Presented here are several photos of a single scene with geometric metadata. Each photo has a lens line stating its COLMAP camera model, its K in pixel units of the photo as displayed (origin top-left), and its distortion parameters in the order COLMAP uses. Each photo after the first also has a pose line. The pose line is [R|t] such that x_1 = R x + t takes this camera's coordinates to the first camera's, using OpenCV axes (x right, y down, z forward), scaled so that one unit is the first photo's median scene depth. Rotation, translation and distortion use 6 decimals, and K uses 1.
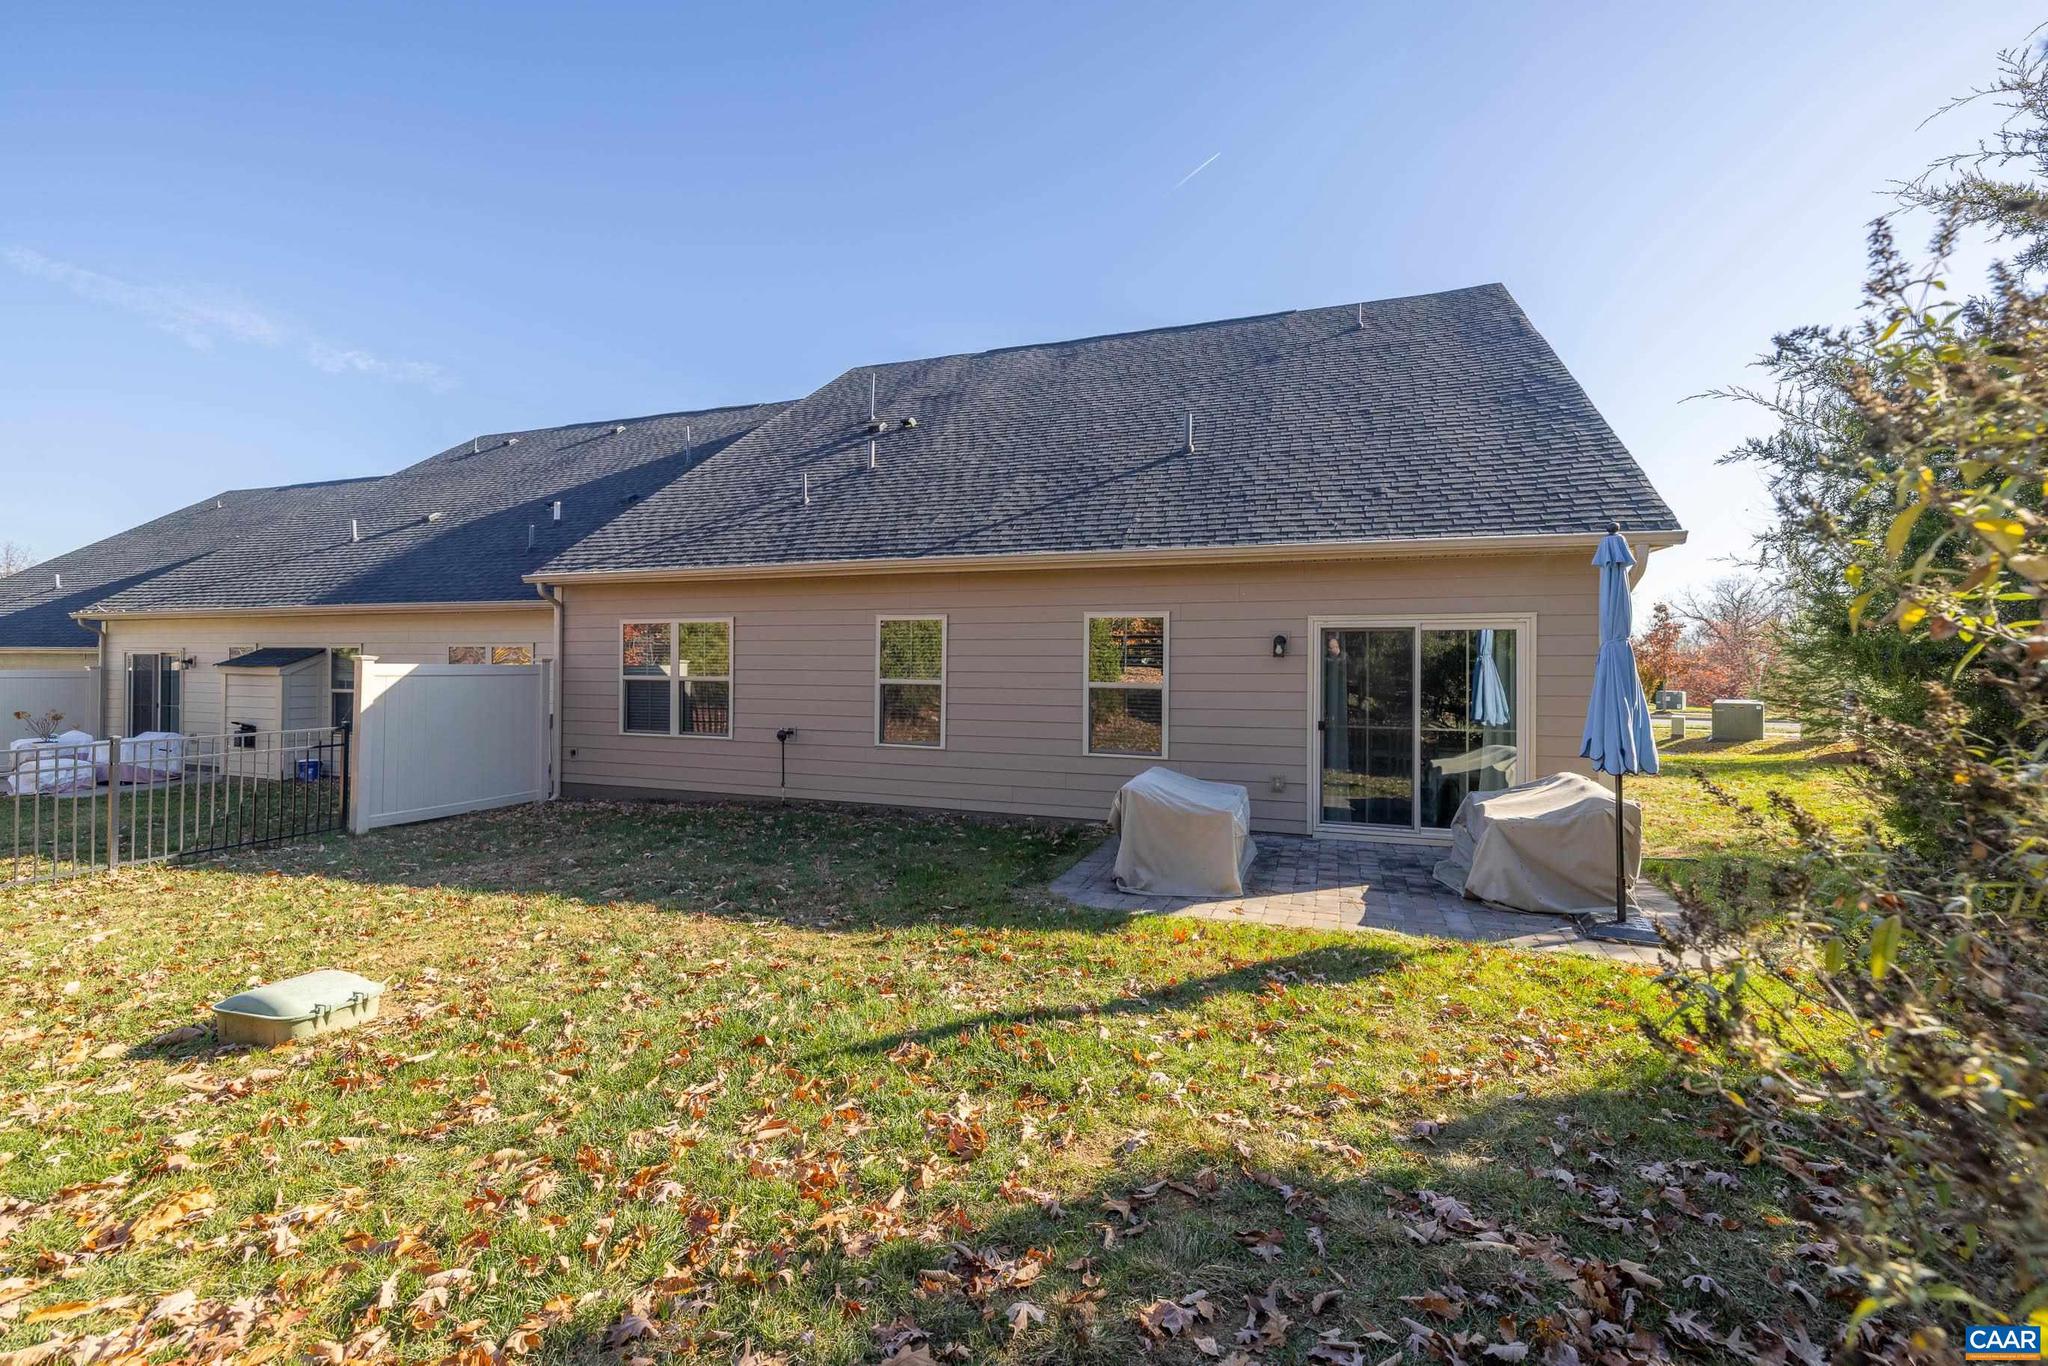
lens RADIAL K [[862.8, 0, 1024.0], [0, 862.8, 683.0], [0, 0, 1]] dist [0.002930, 0.000131]
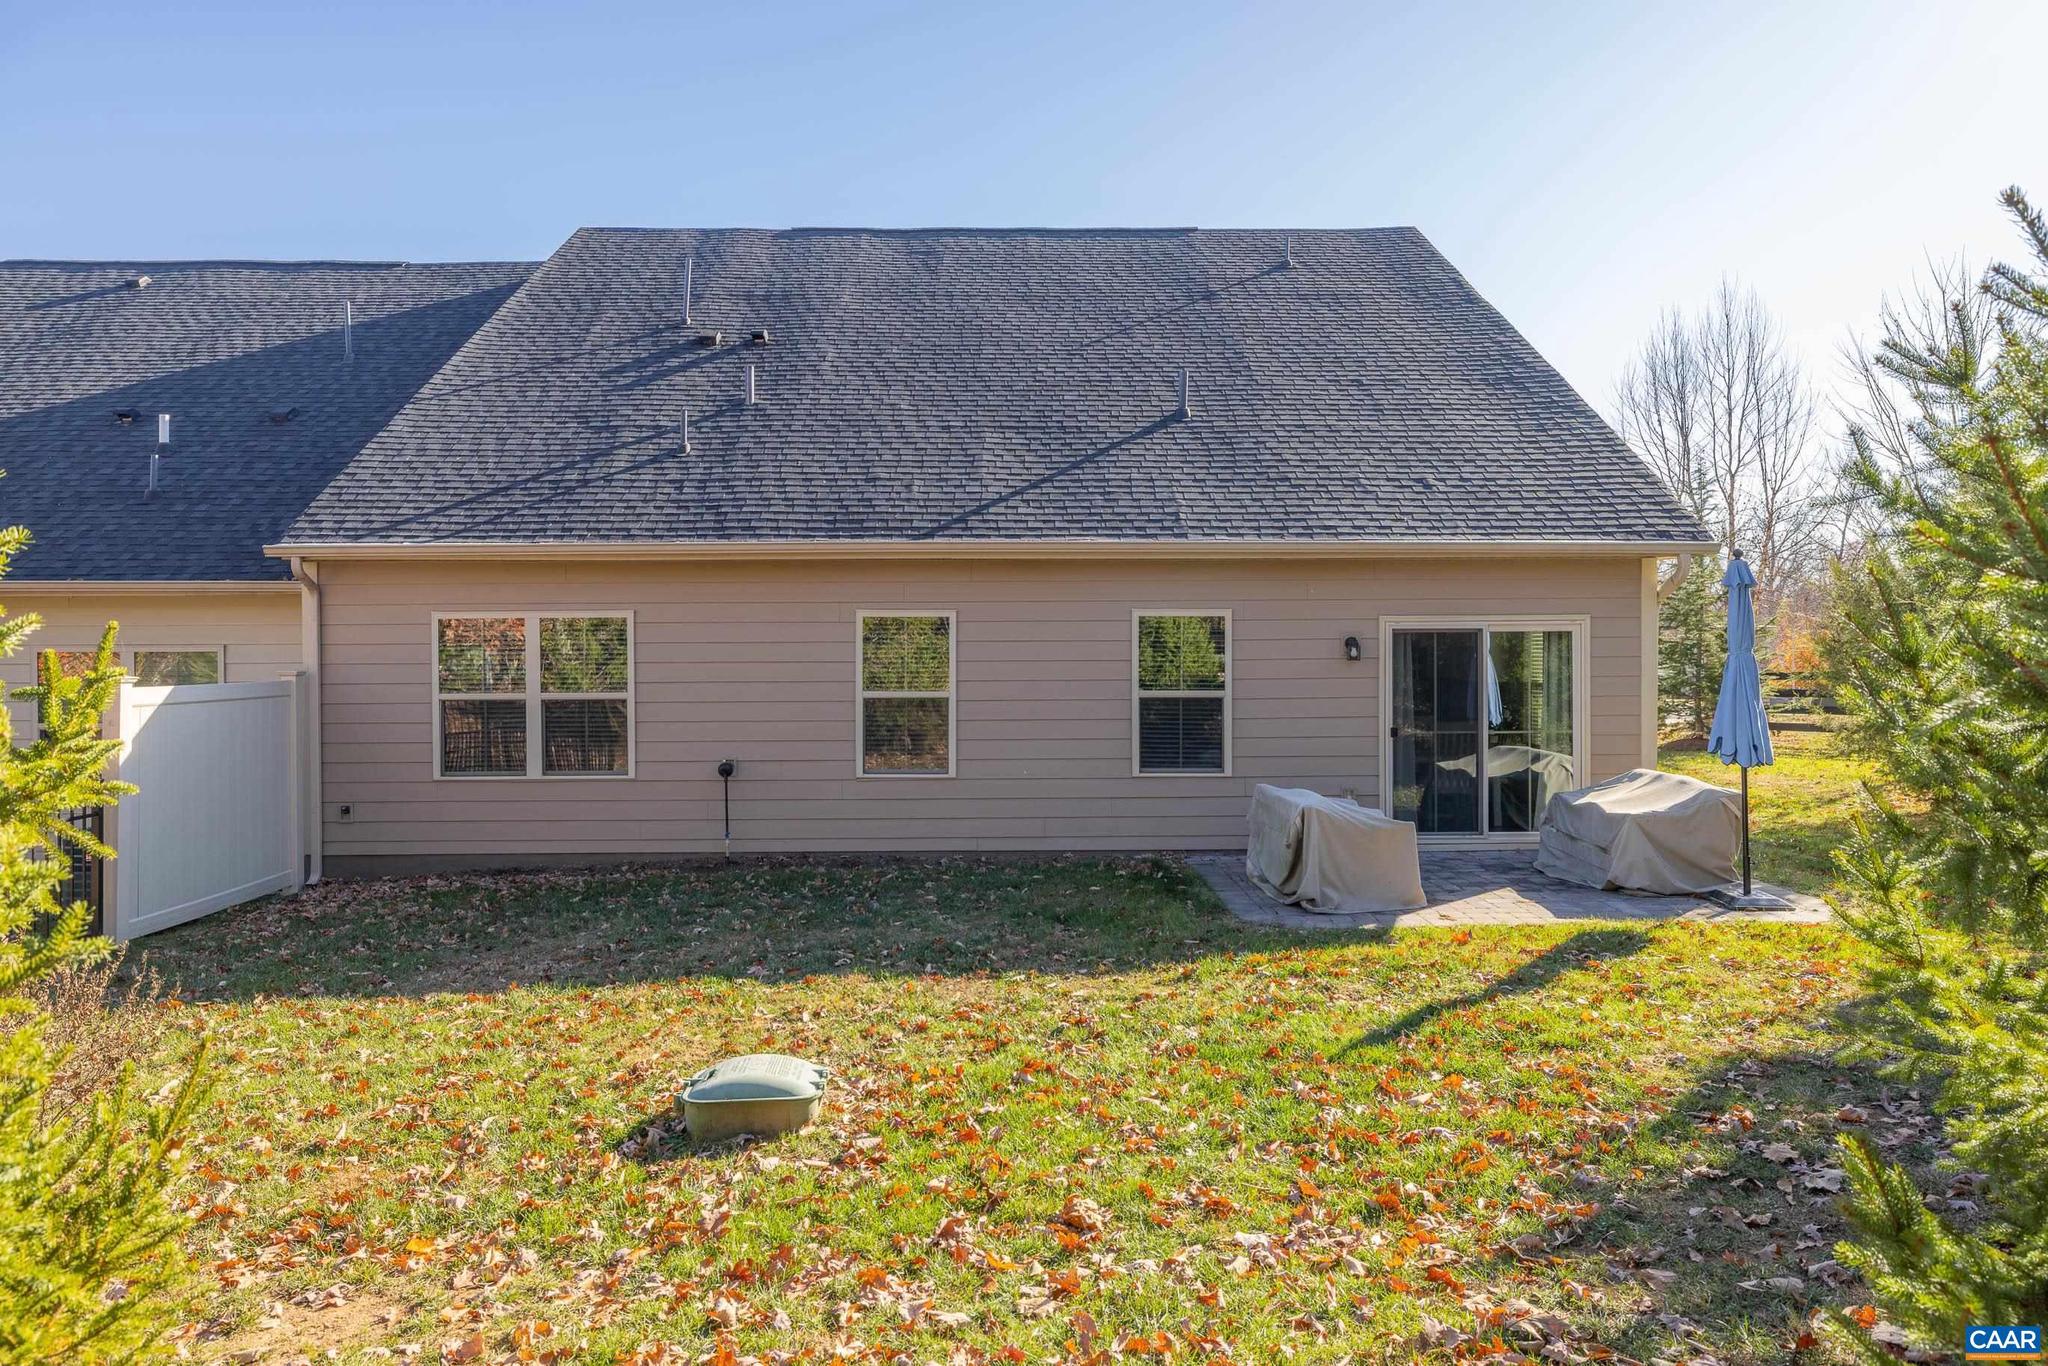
lens RADIAL K [[1295.3, 0, 1024.0], [0, 1295.3, 683.0], [0, 0, 1]] dist [-0.001687, 0.002082]
pose [[0.932095, -0.020884, 0.361610, -0.458184], [0.017695, 0.999770, 0.012129, -0.024562], [-0.361780, -0.004906, 0.932251, -0.145418]]
